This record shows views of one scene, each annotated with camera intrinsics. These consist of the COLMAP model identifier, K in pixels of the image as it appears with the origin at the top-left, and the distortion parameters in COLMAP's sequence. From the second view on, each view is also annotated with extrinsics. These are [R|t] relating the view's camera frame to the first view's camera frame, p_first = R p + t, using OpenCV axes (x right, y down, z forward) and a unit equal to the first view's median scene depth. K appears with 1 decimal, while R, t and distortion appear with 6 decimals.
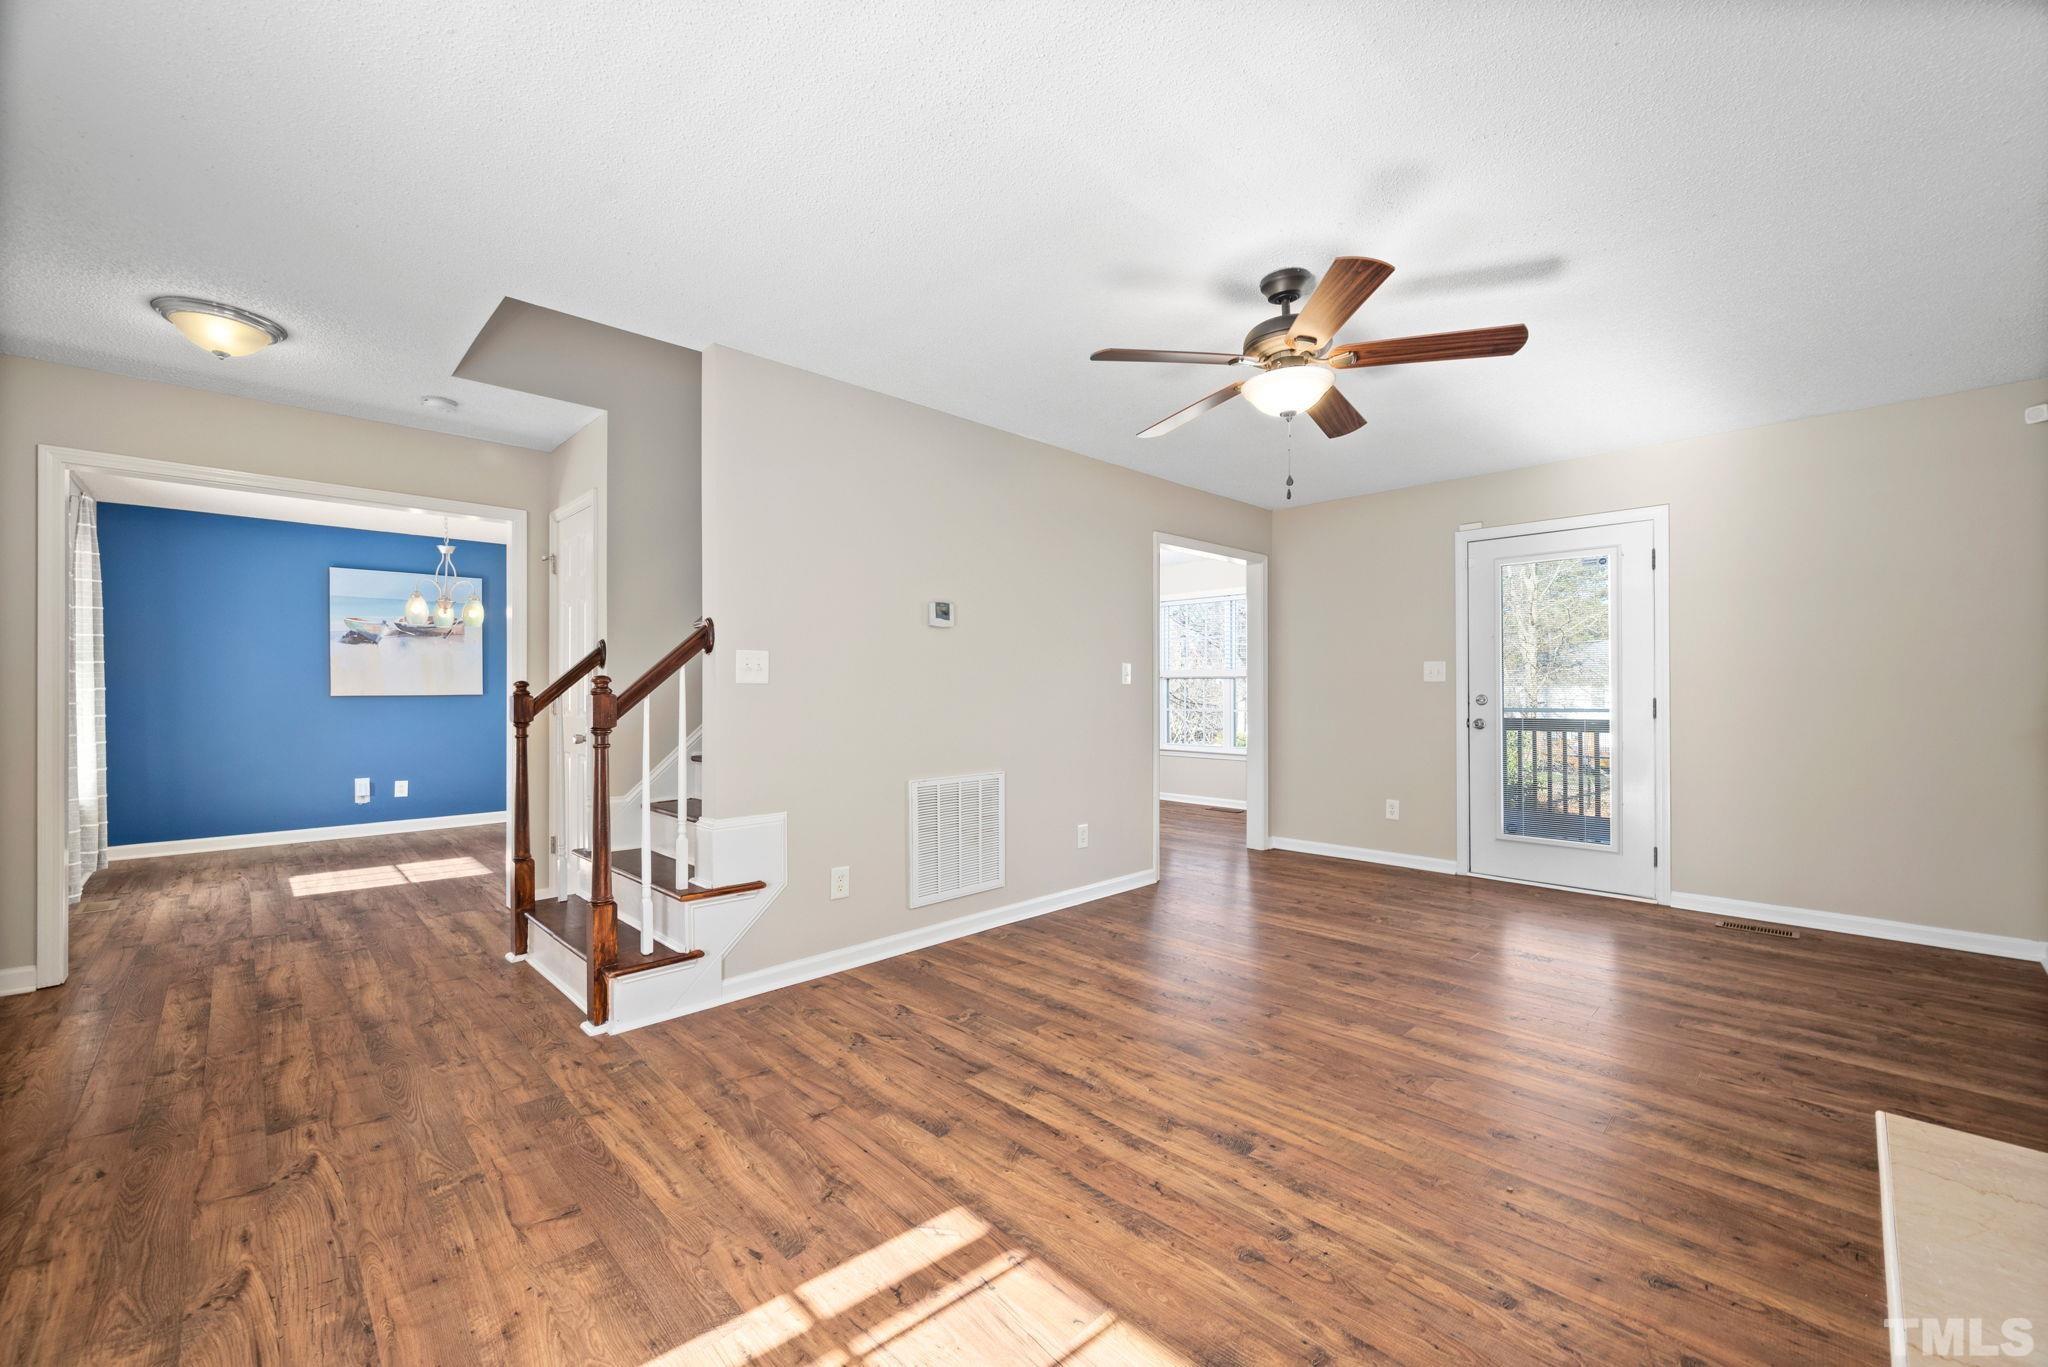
lens RADIAL K [[801.7, 0, 1024.0], [0, 801.7, 683.5], [0, 0, 1]] dist [-0.002257, -0.000045]
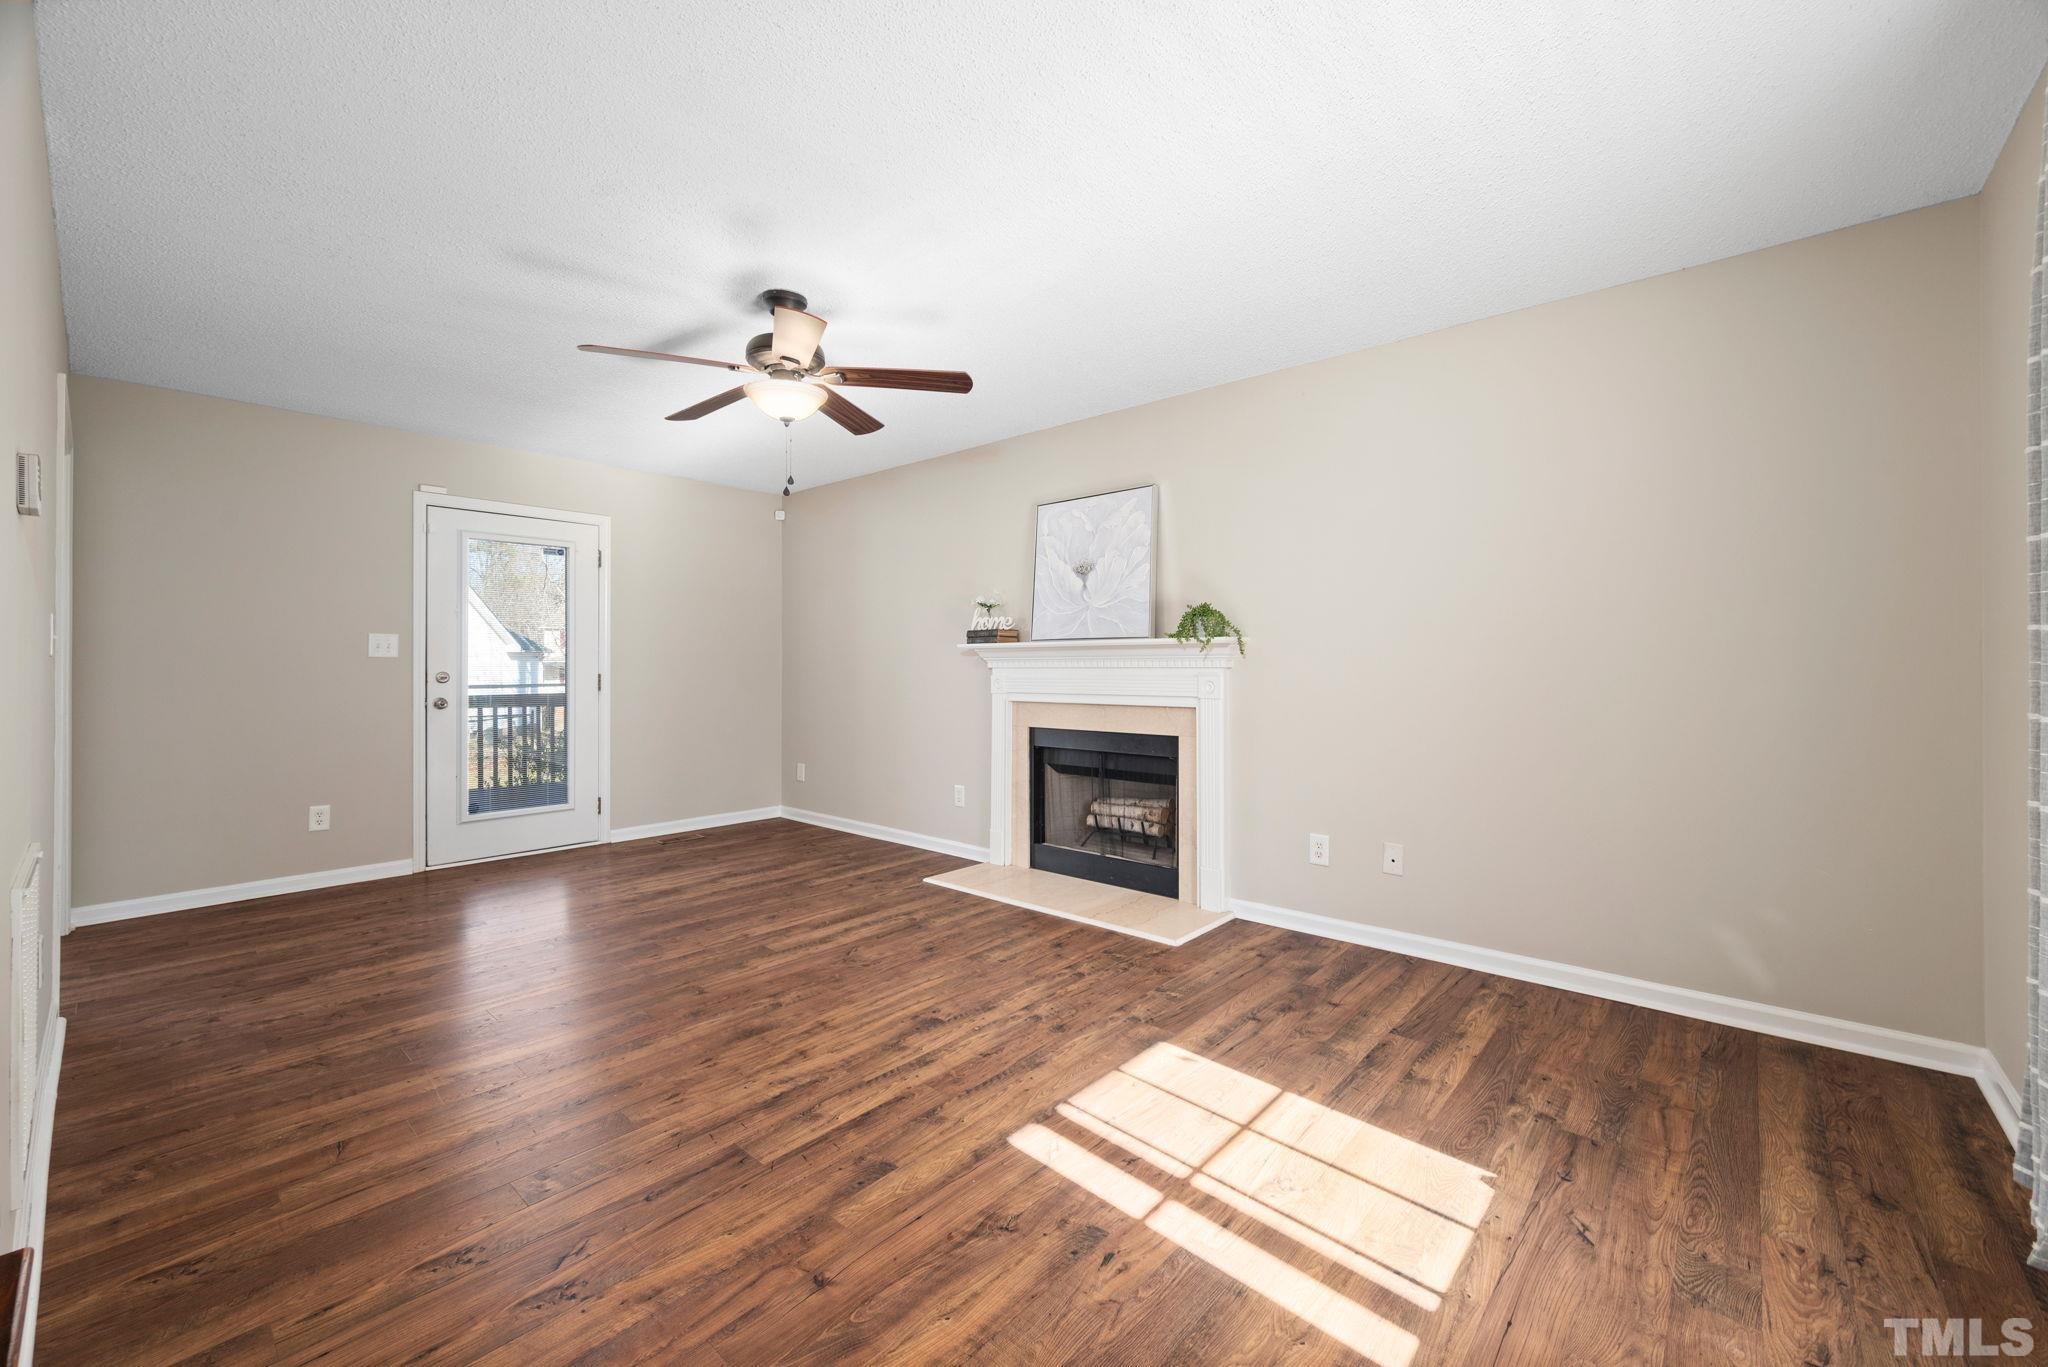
lens RADIAL K [[830.4, 0, 1020.5], [0, 830.4, 660.8], [0, 0, 1]] dist [0.001451, 0.000150]
pose [[-0.066643, 0.008093, 0.997744, -0.977694], [-0.007344, 0.999936, -0.008601, 0.008639], [-0.997750, -0.007901, -0.066579, 0.870251]]
